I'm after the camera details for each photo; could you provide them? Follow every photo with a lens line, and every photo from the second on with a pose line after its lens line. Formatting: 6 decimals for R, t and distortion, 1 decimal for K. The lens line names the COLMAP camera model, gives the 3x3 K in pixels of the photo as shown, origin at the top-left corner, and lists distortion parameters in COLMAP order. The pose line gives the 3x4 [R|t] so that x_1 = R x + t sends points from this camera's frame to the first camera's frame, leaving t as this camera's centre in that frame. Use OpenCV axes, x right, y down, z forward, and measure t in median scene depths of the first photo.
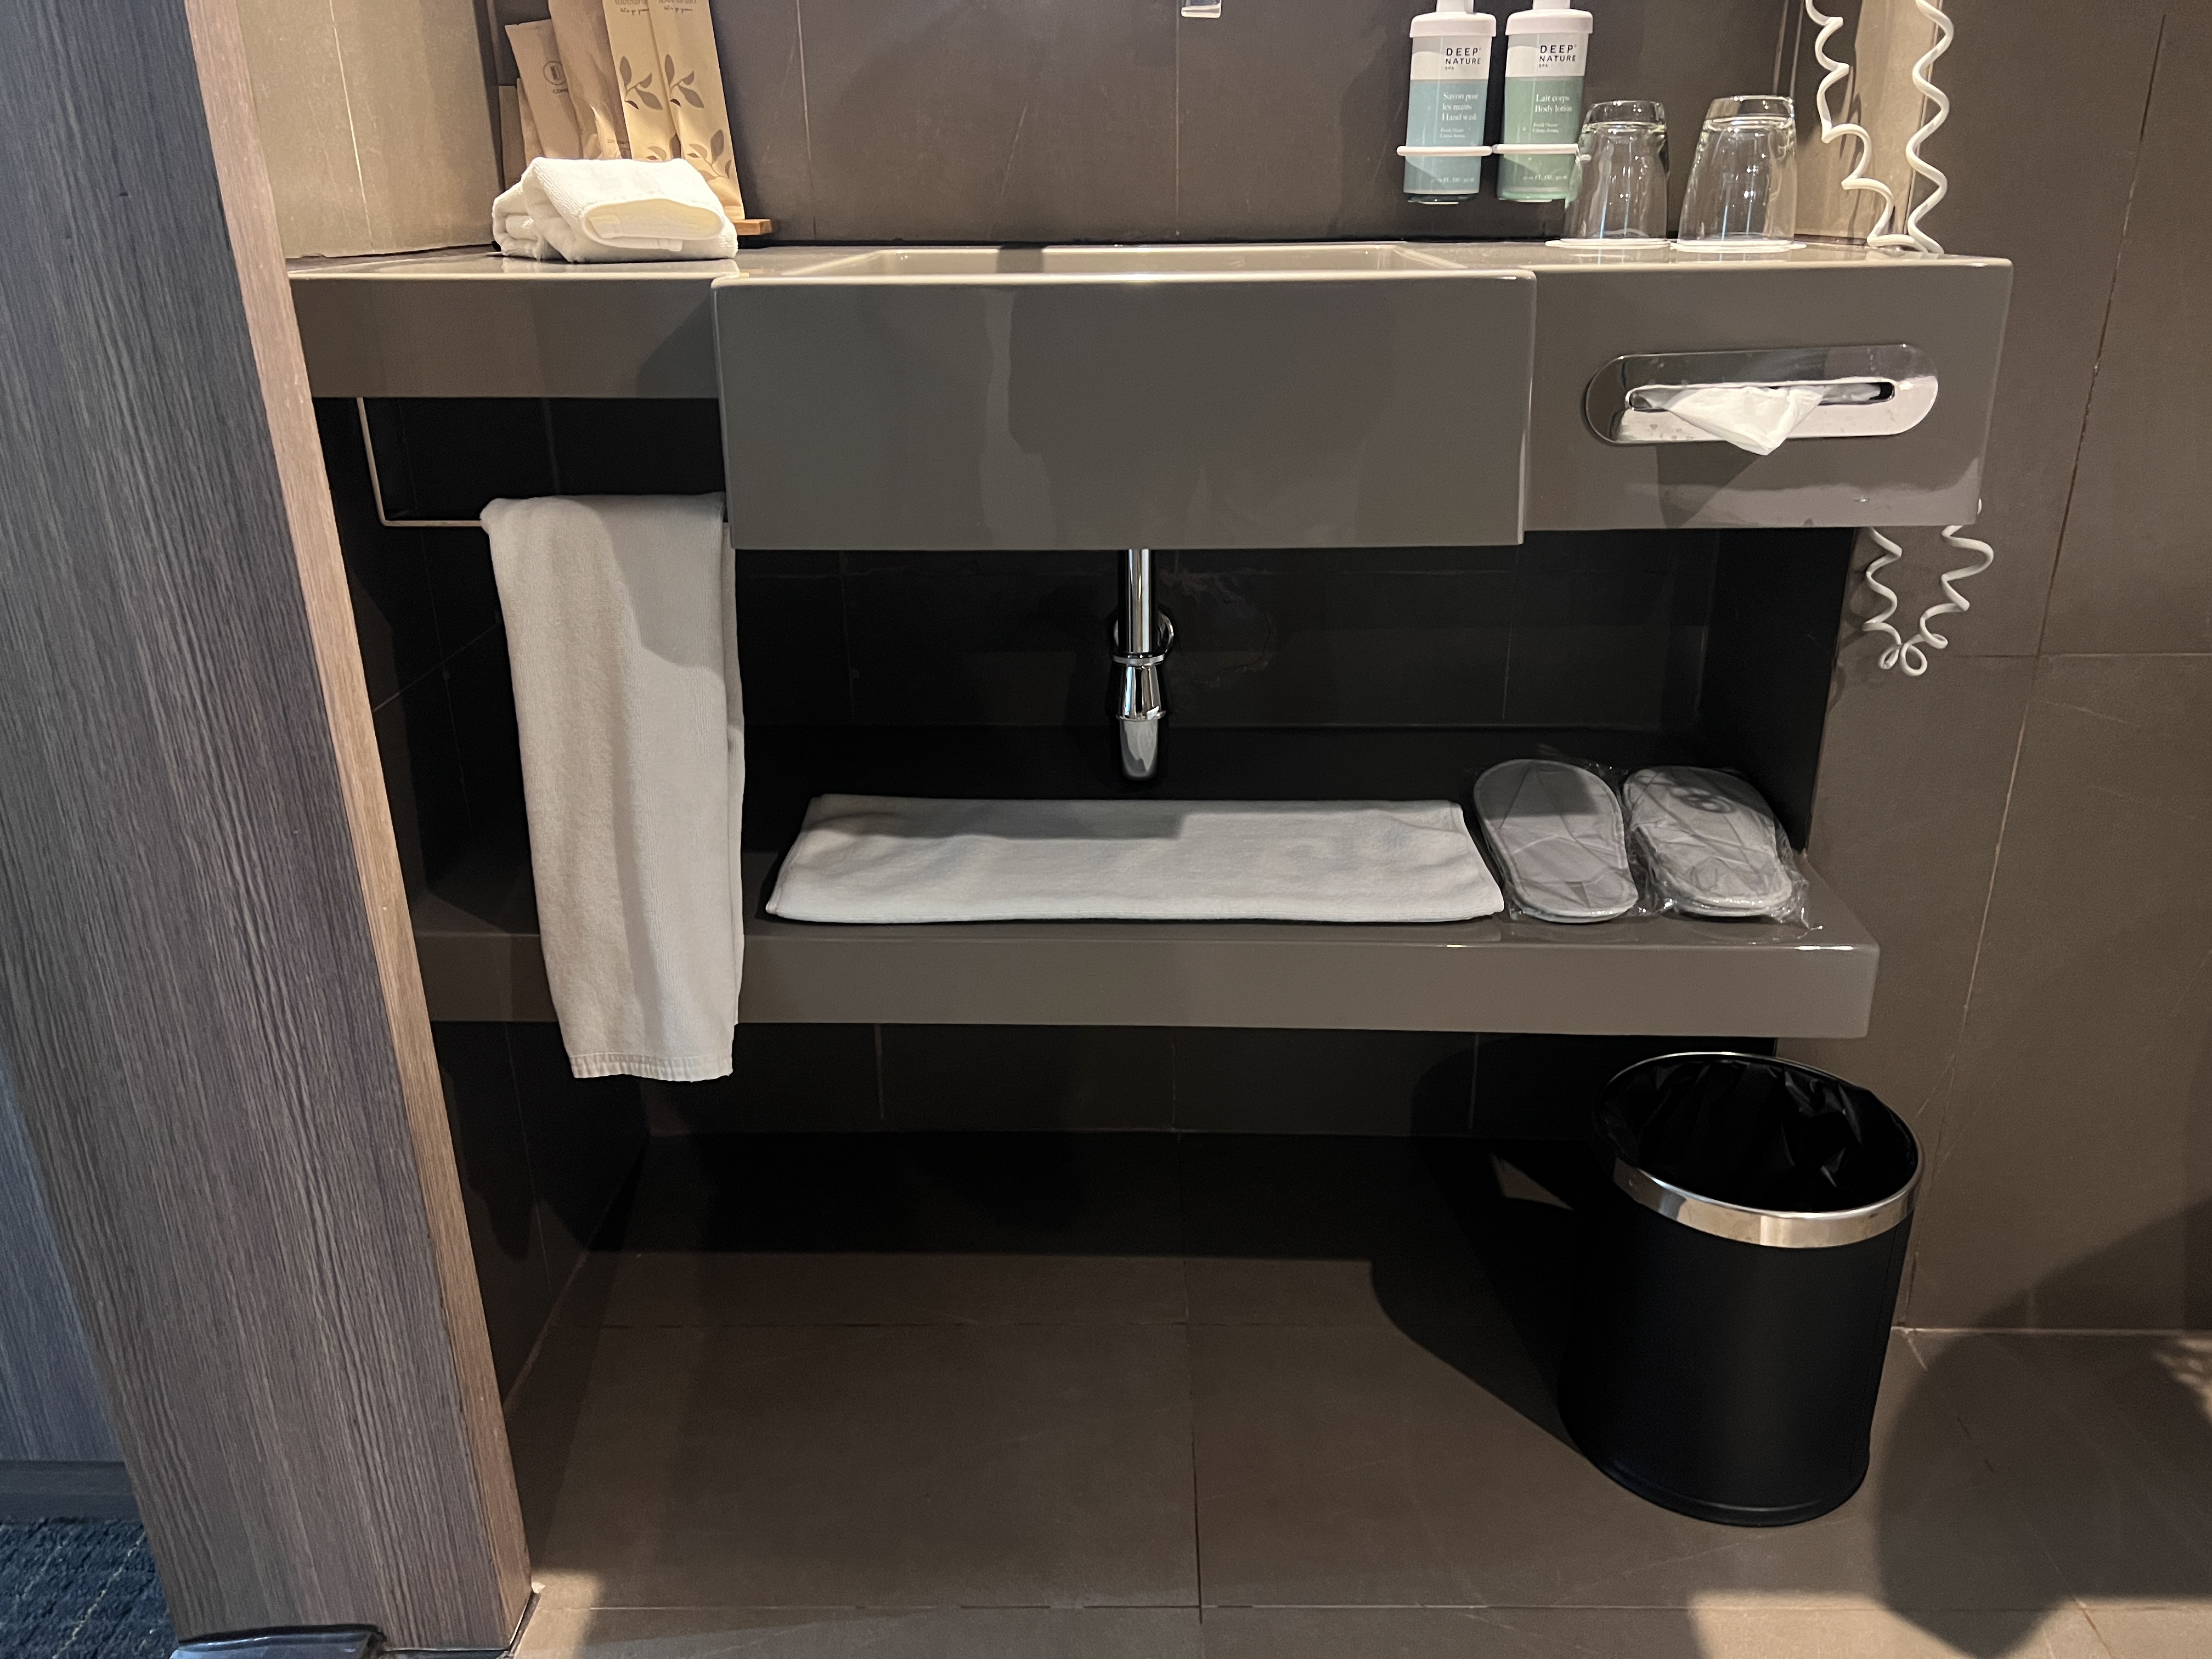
lens RADIAL K [[1651.5, 0, 1111.6], [0, 1651.5, 832.0], [0, 0, 1]] dist [0.033174, -0.043803]
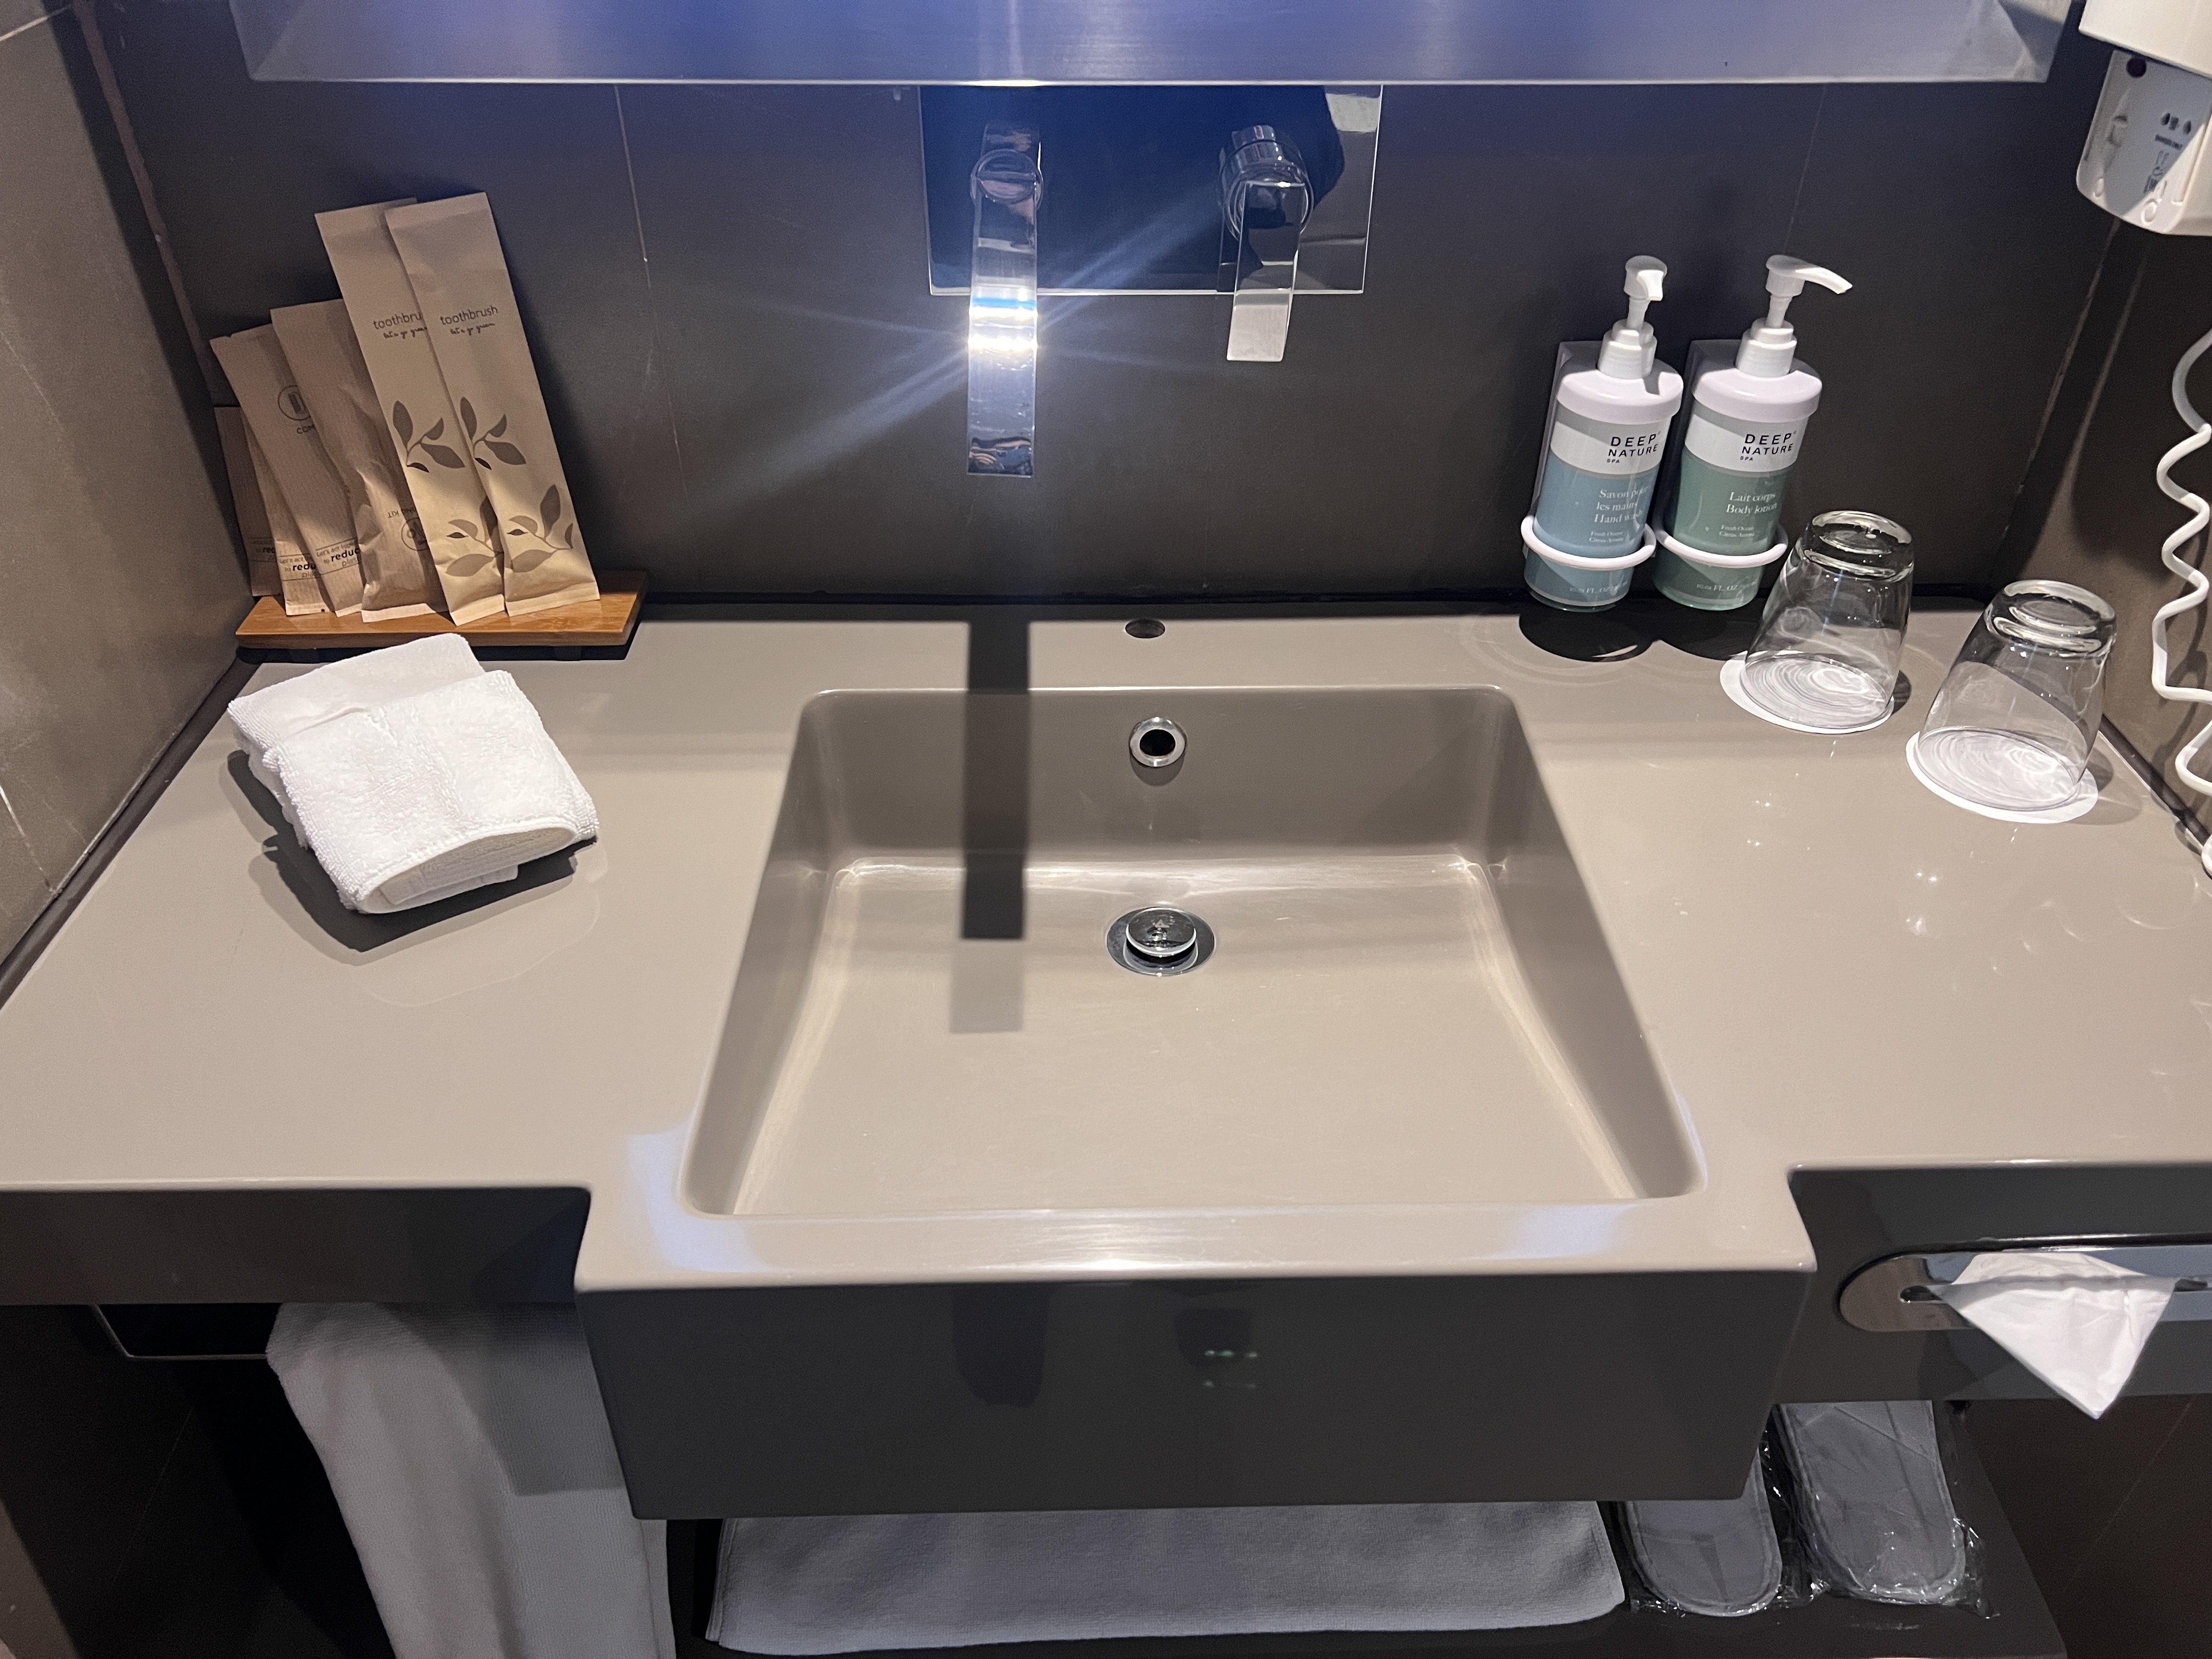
lens RADIAL K [[1651.5, 0, 1108.3], [0, 1651.5, 822.2], [0, 0, 1]] dist [0.033174, -0.043803]
pose [[0.998592, -0.019968, 0.049137, -0.042873], [0.005907, 0.962536, 0.271091, -0.489529], [-0.052709, -0.270419, 0.961299, 0.295904]]
